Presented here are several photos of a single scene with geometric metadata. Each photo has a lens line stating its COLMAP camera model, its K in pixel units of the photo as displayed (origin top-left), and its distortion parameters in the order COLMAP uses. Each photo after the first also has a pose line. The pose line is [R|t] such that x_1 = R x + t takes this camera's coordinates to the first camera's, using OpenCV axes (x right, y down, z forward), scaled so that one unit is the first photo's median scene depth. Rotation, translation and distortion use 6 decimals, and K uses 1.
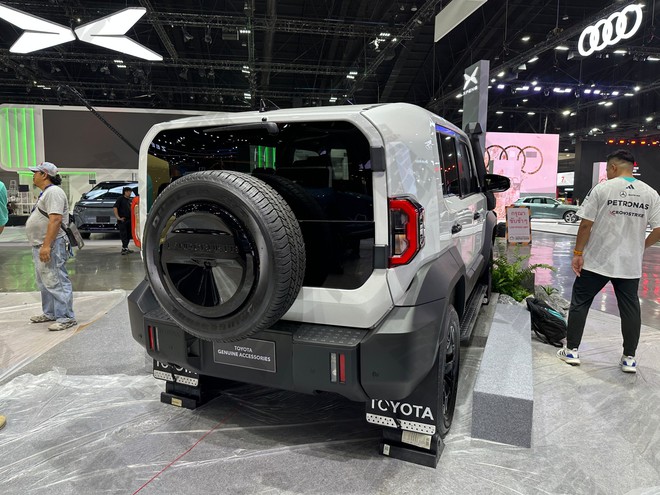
lens RADIAL K [[473.4, 0, 330.0], [0, 473.4, 247.5], [0, 0, 1]] dist [0.029198, -0.042017]
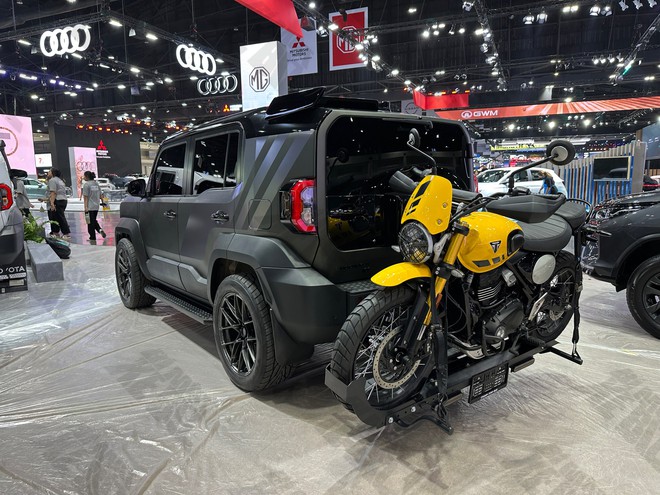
lens RADIAL K [[473.4, 0, 330.0], [0, 473.4, 247.5], [0, 0, 1]] dist [0.029198, -0.042017]
pose [[0.544543, -0.133782, 0.827995, -0.072260], [0.099475, 0.990531, 0.094622, 0.011769], [-0.832813, 0.030840, 0.552695, -0.130316]]
